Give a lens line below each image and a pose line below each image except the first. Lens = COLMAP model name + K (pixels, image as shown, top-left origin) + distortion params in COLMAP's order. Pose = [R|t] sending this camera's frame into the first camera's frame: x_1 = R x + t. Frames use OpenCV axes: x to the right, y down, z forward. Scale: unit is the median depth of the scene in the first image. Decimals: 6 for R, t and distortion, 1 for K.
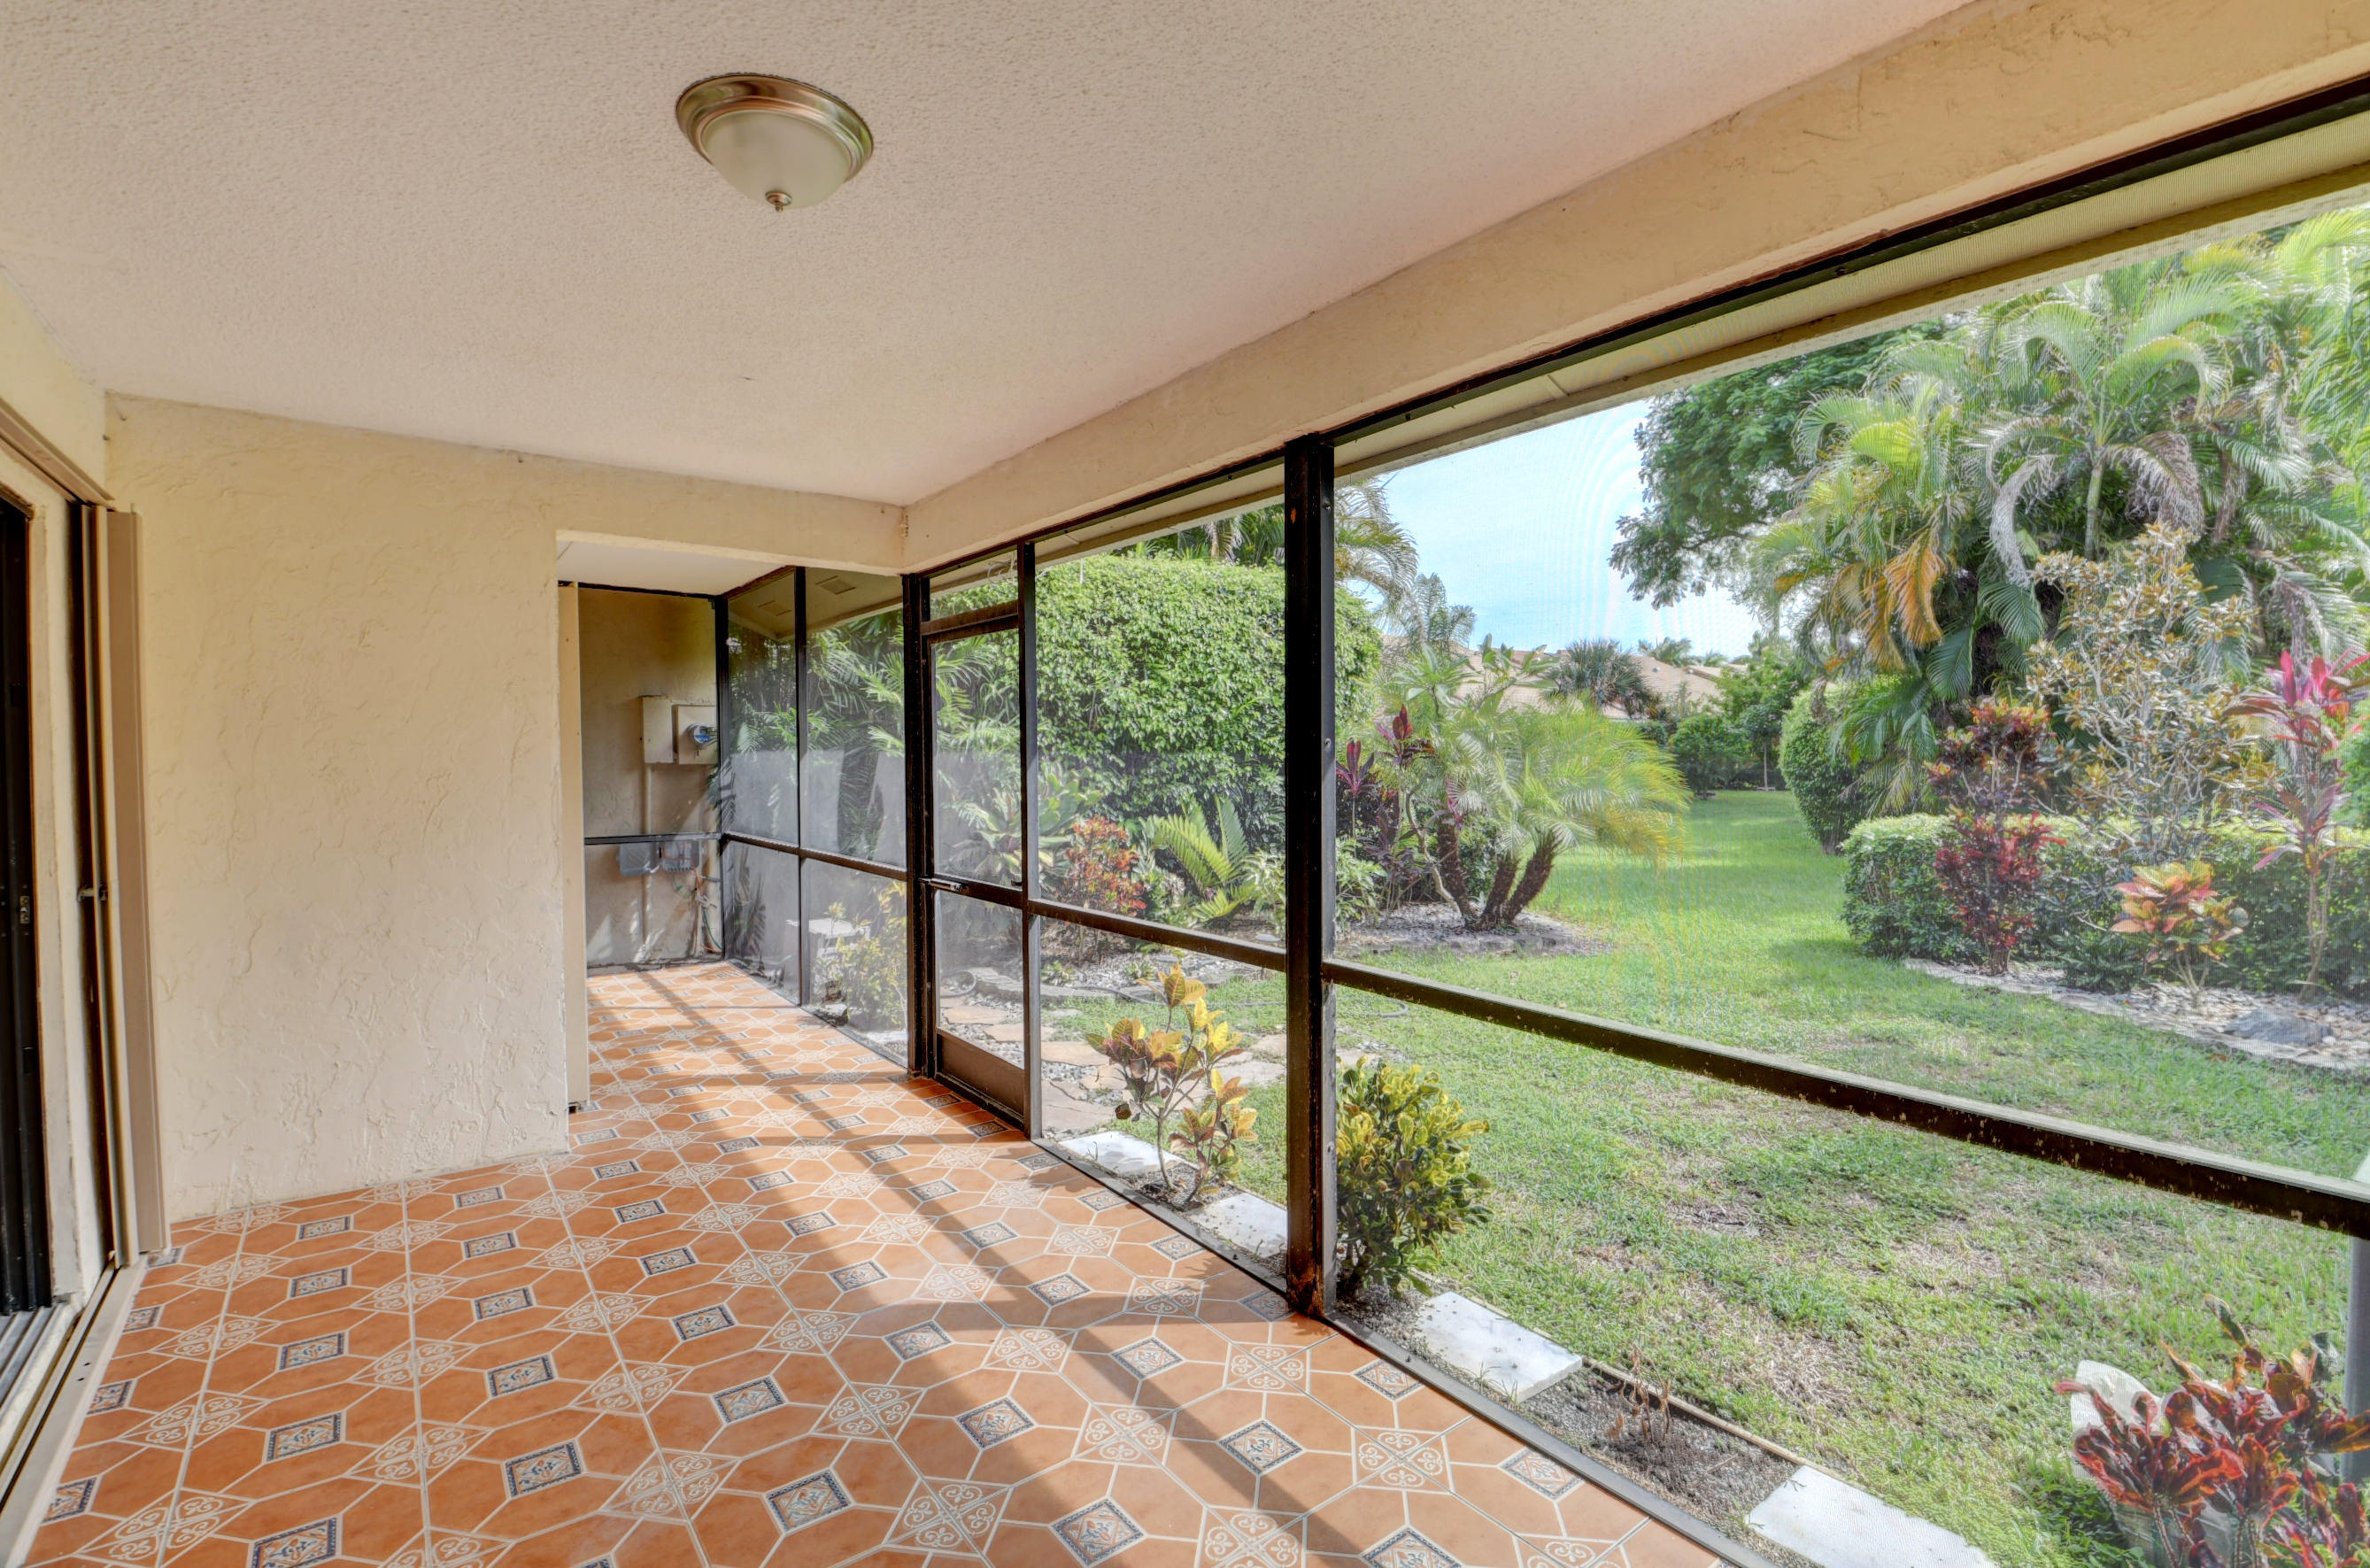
lens RADIAL K [[1053.0, 0, 1174.2], [0, 1053.0, 774.3], [0, 0, 1]] dist [0.001056, -0.018531]
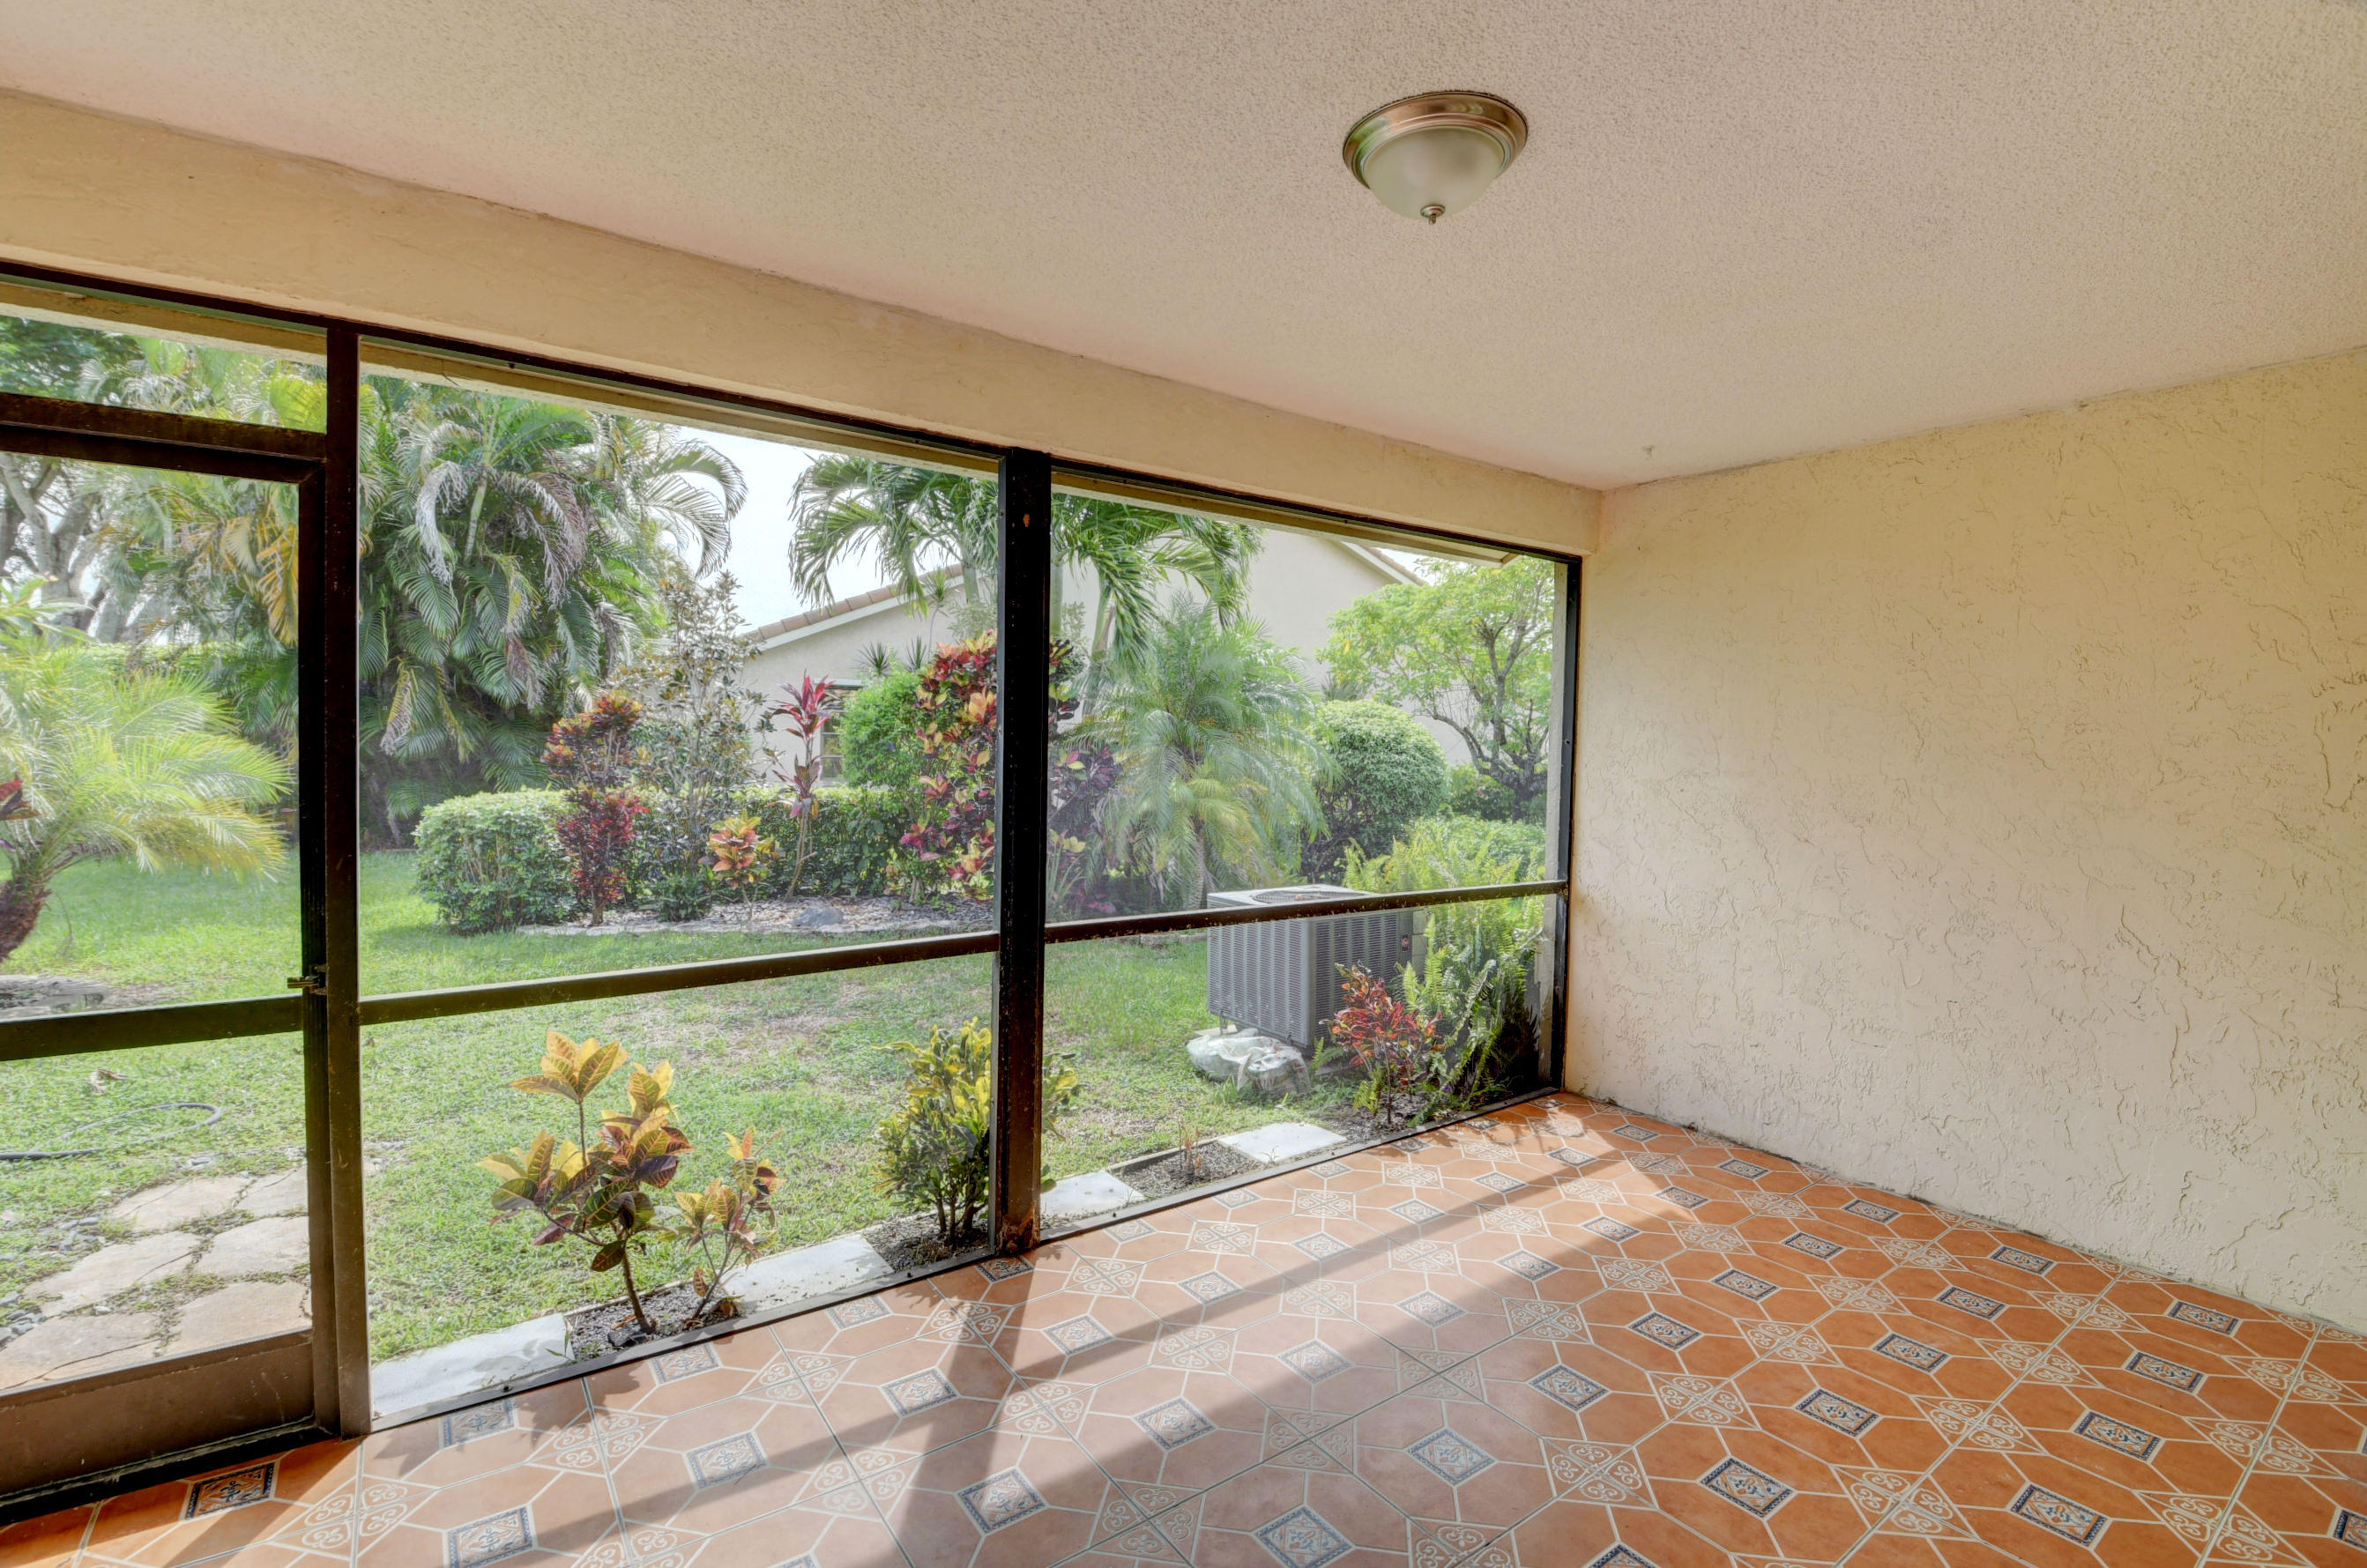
lens RADIAL K [[1051.6, 0, 1172.7], [0, 1051.6, 774.4], [0, 0, 1]] dist [0.001056, -0.018531]
pose [[0.020824, -0.026081, 0.999443, -0.908438], [0.004892, 0.999650, 0.025984, -0.012331], [-0.999771, 0.004348, 0.020945, 0.781604]]
